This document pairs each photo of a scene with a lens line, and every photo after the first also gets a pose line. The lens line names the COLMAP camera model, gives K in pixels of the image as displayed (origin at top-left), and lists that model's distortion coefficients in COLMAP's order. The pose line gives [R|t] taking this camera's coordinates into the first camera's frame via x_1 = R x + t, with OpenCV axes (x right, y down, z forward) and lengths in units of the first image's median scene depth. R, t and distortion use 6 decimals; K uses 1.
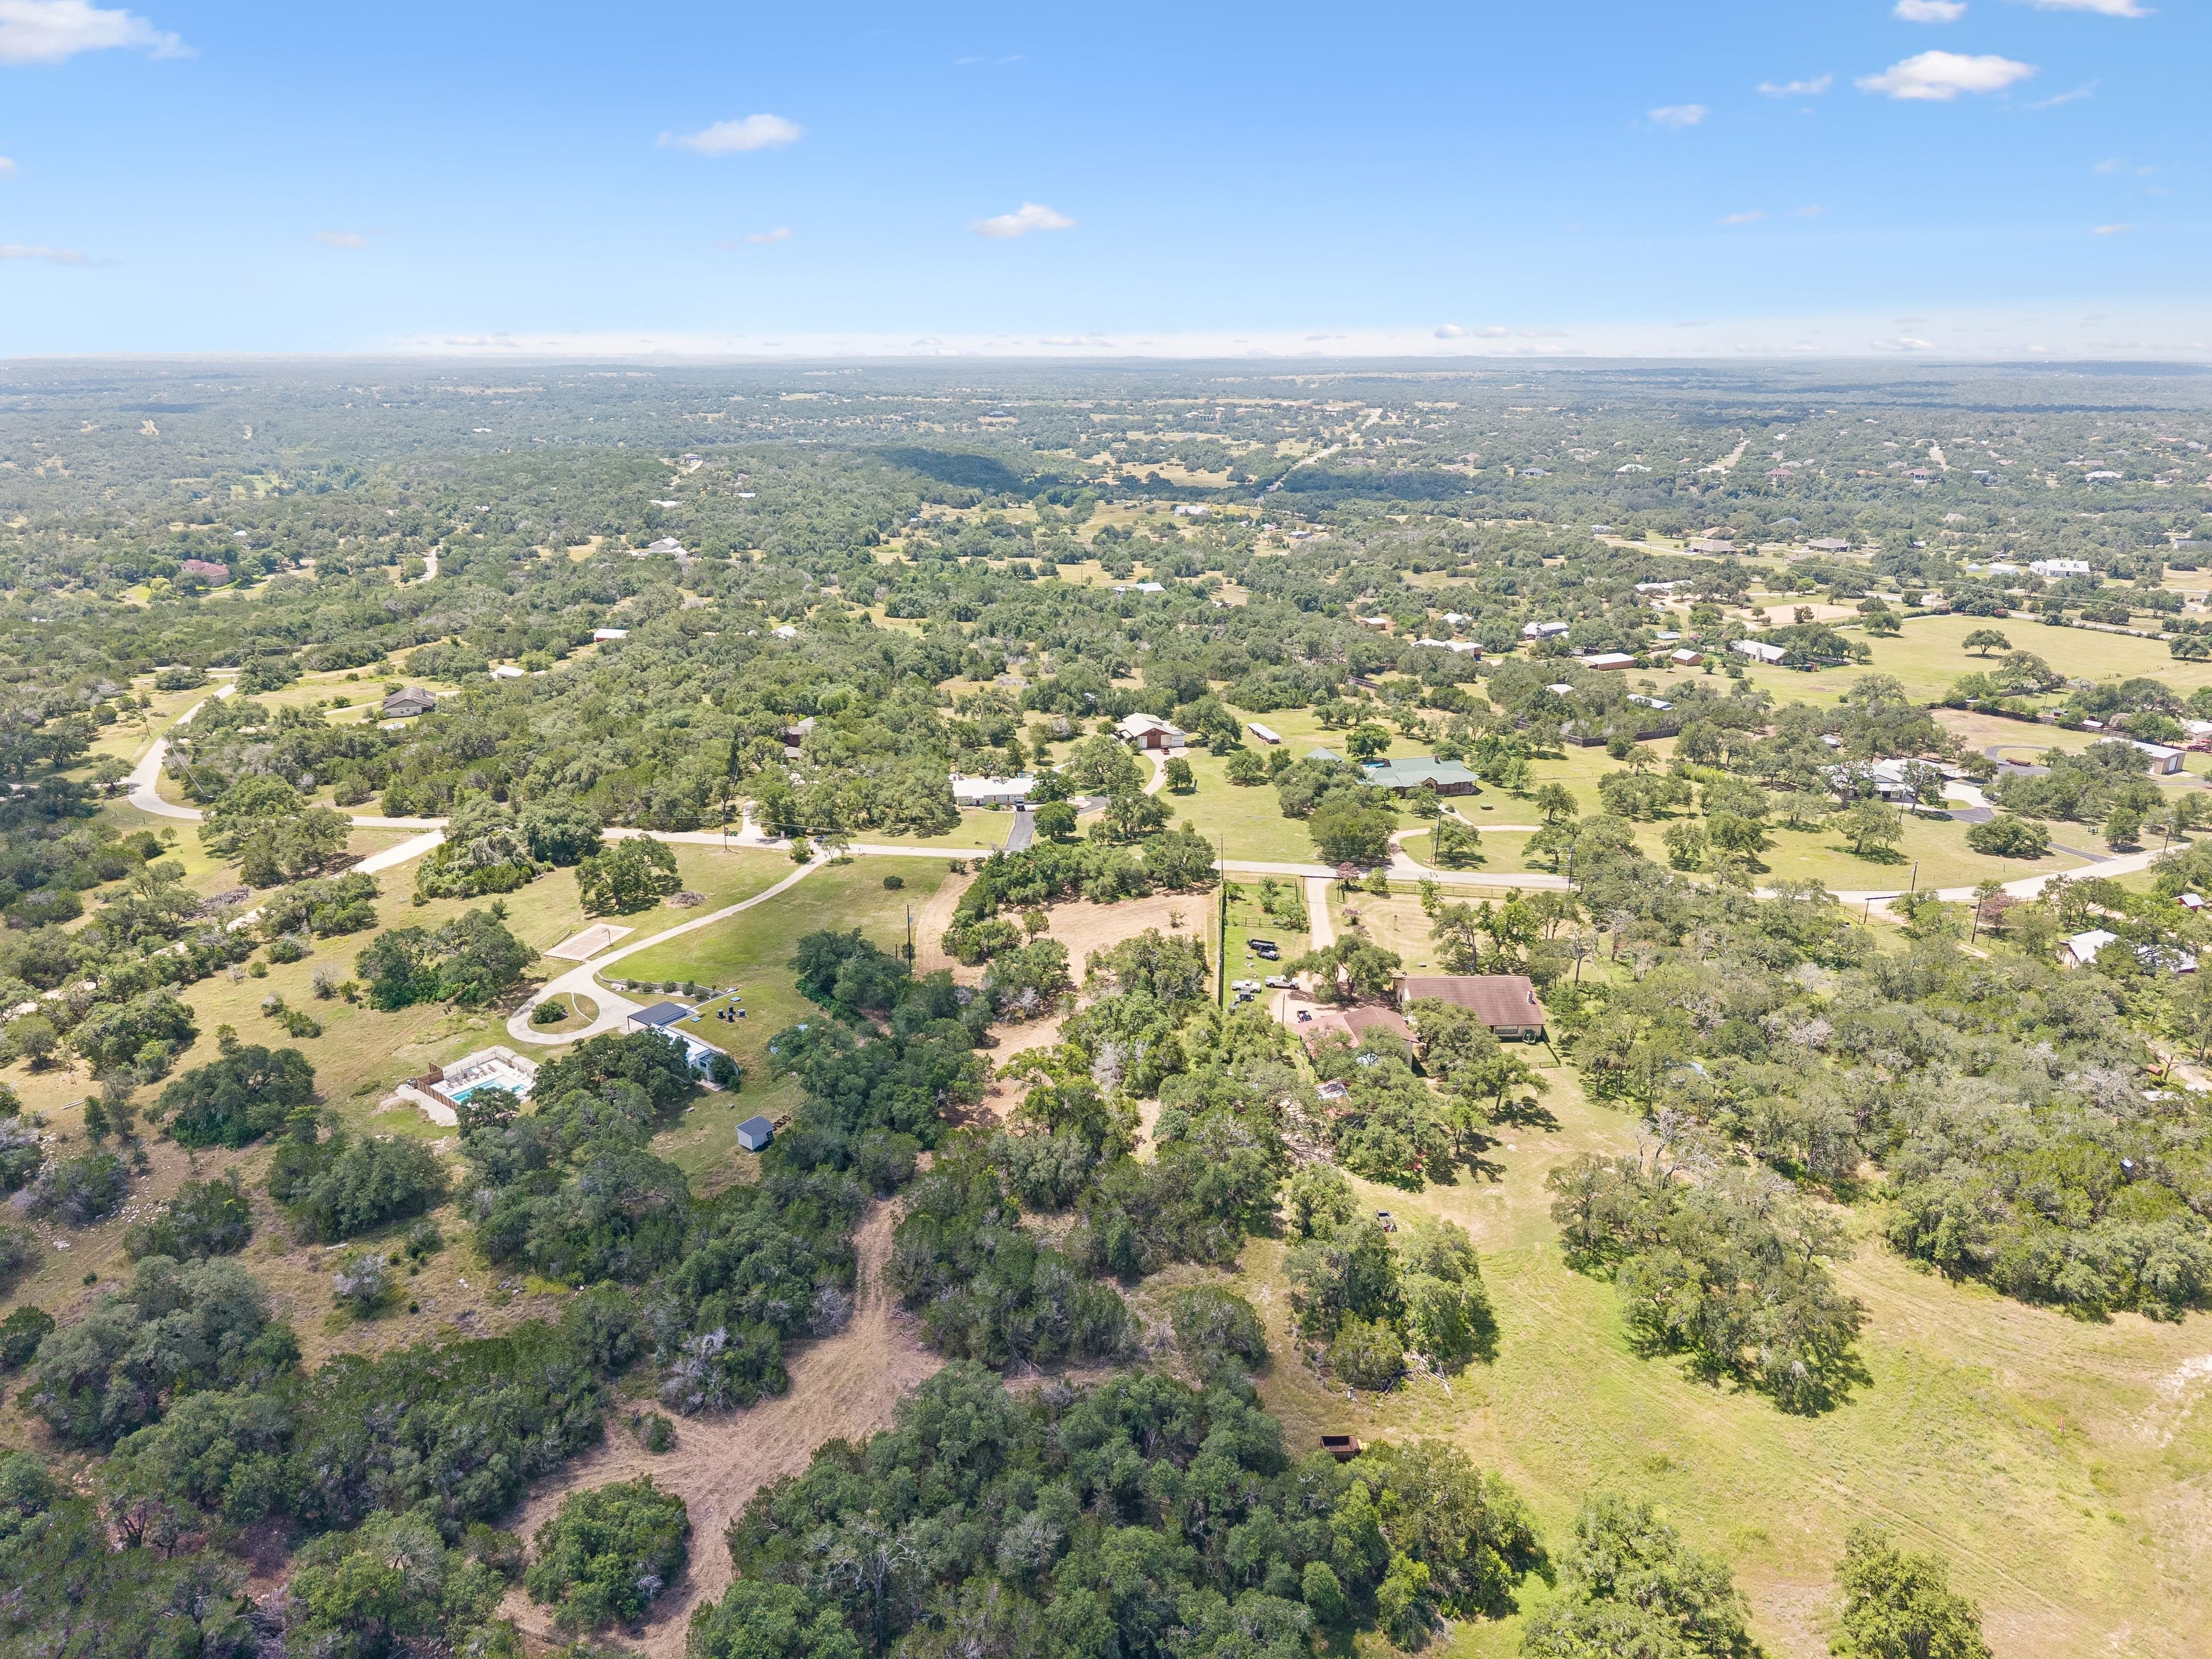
lens RADIAL K [[1499.2, 0, 1109.6], [0, 1499.2, 826.7], [0, 0, 1]] dist [0.029097, -0.035697]
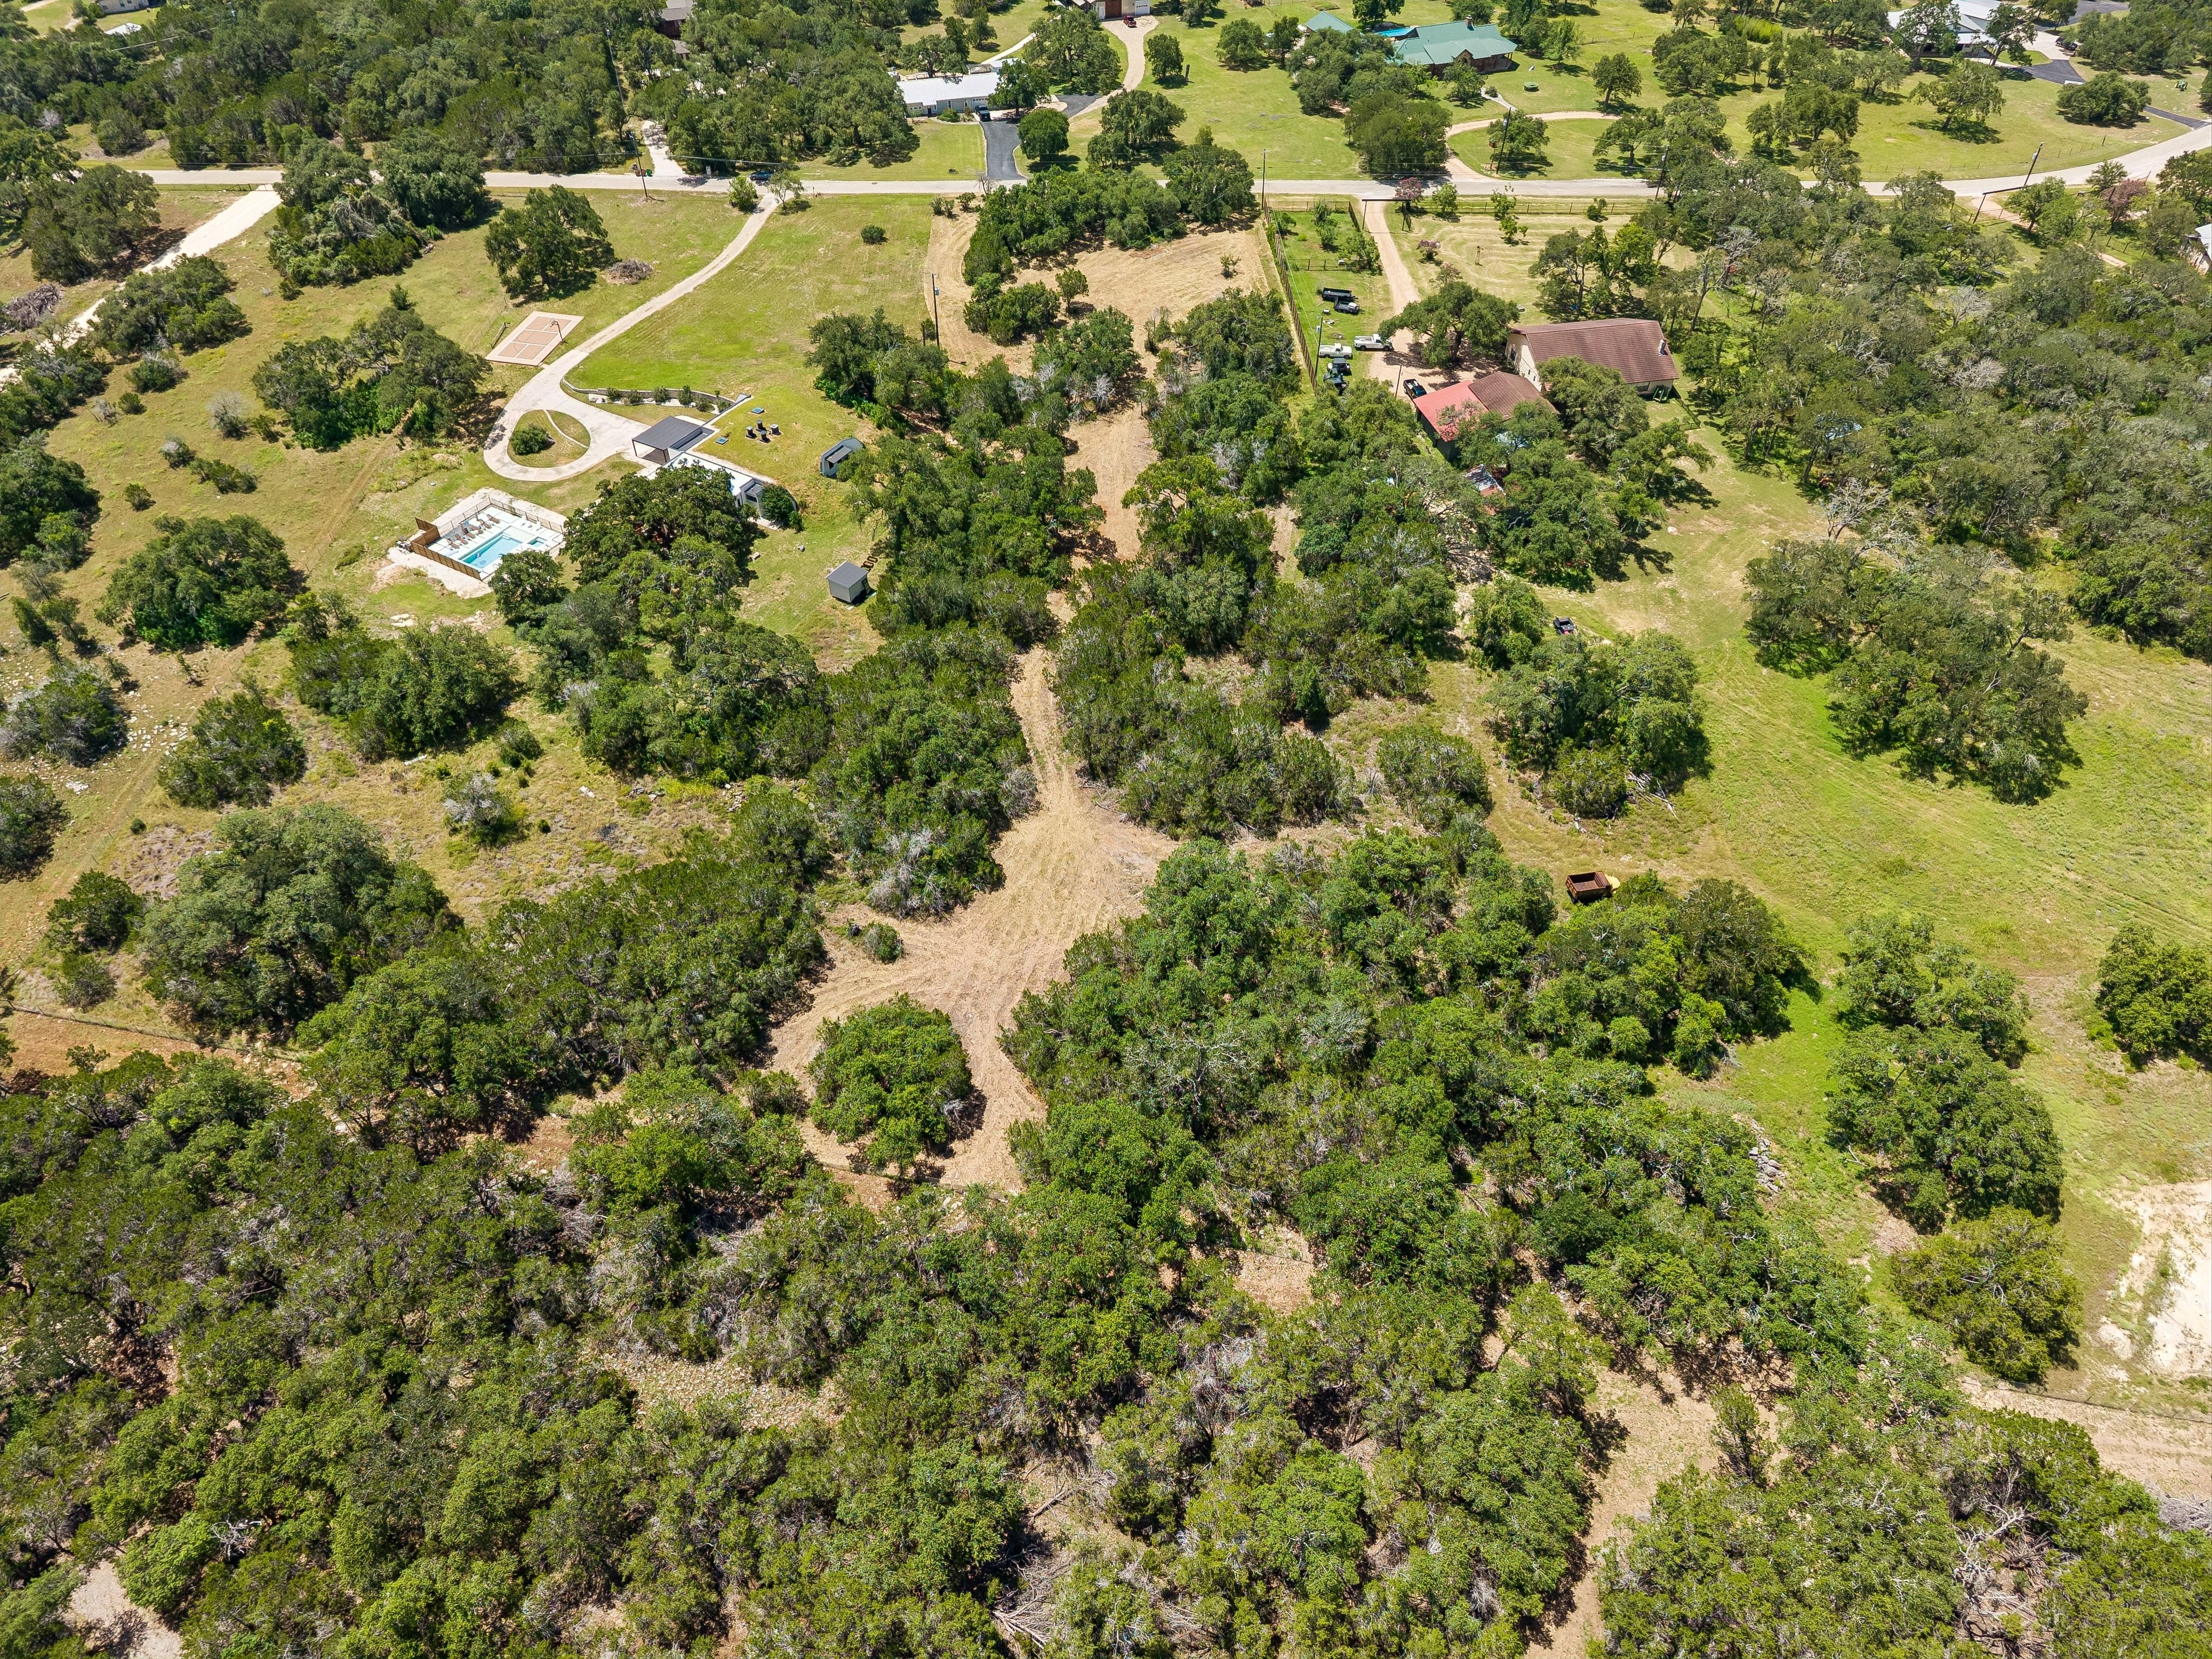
lens RADIAL K [[1498.9, 0, 1114.7], [0, 1498.9, 837.6], [0, 0, 1]] dist [0.018615, -0.016955]
pose [[0.990360, -0.096729, 0.099147, -0.143863], [0.041693, 0.890754, 0.452569, -0.040323], [-0.132092, -0.444073, 0.886200, 0.112166]]
